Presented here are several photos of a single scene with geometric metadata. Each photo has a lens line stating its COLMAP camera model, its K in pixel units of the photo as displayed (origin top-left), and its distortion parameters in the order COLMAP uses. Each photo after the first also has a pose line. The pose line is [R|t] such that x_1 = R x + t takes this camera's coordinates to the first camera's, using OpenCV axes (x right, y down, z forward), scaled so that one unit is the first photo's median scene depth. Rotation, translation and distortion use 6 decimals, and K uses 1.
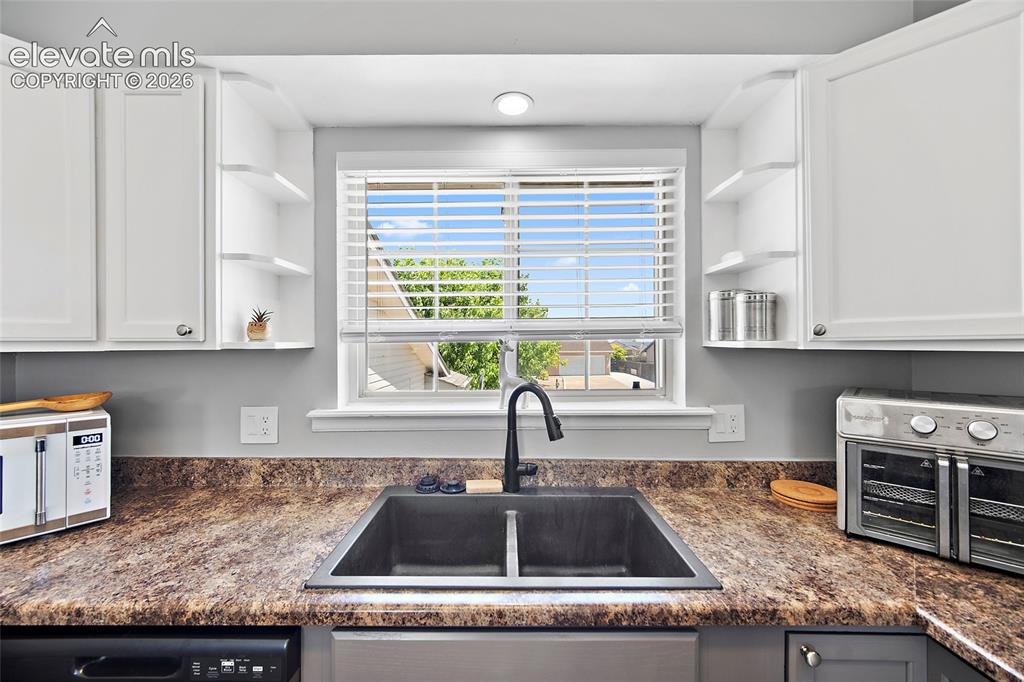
lens RADIAL K [[404.2, 0, 510.0], [0, 404.2, 338.9], [0, 0, 1]] dist [0.000233, 0.000050]
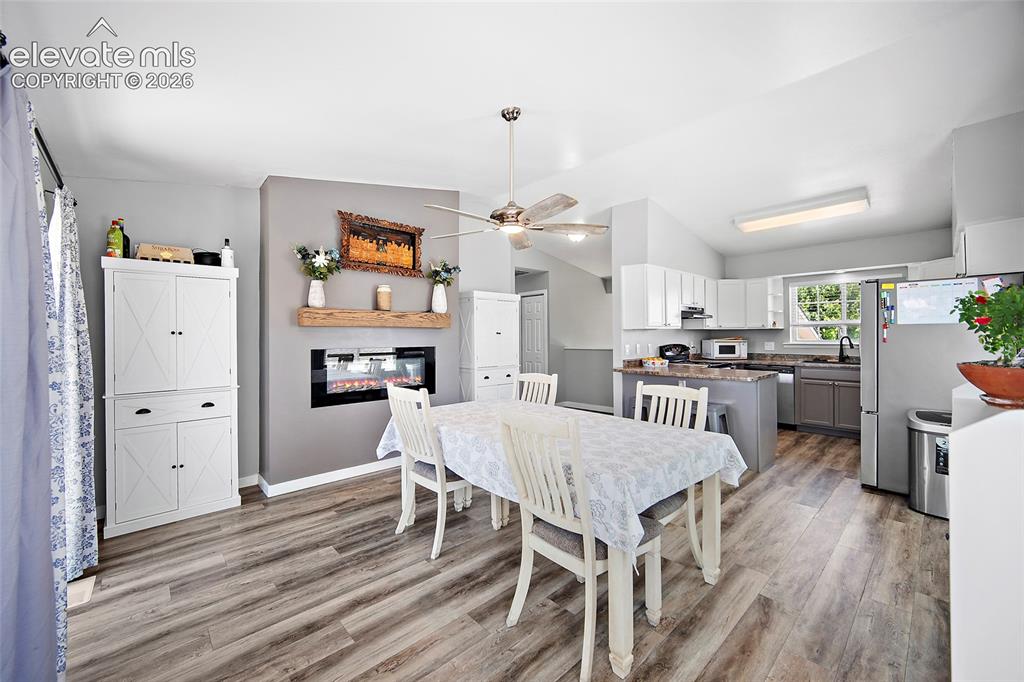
lens RADIAL K [[404.2, 0, 509.3], [0, 404.2, 334.6], [0, 0, 1]] dist [0.000233, 0.000050]
pose [[0.678338, -0.002038, -0.734747, 0.773275], [0.004616, 0.999988, 0.001488, 0.069169], [0.734735, -0.004401, 0.678340, -4.495613]]
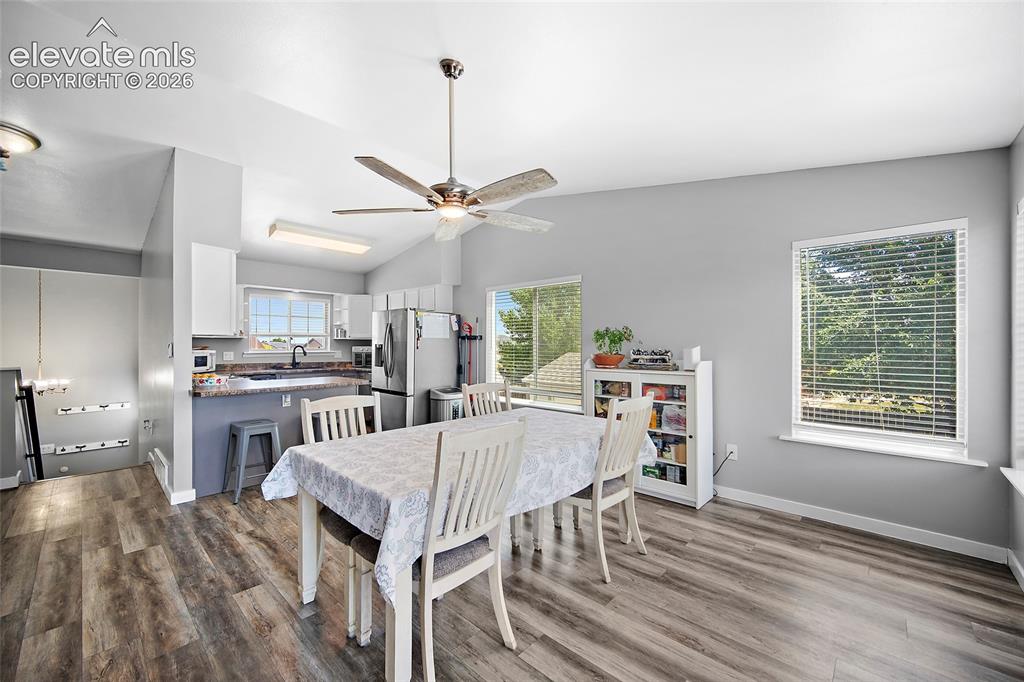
lens RADIAL K [[404.2, 0, 506.9], [0, 404.2, 343.4], [0, 0, 1]] dist [0.000233, 0.000050]
pose [[0.689945, 0.004163, 0.723850, -1.831475], [-0.003722, 0.999991, -0.002203, 0.081839], [-0.723852, -0.001174, 0.689954, -4.412585]]
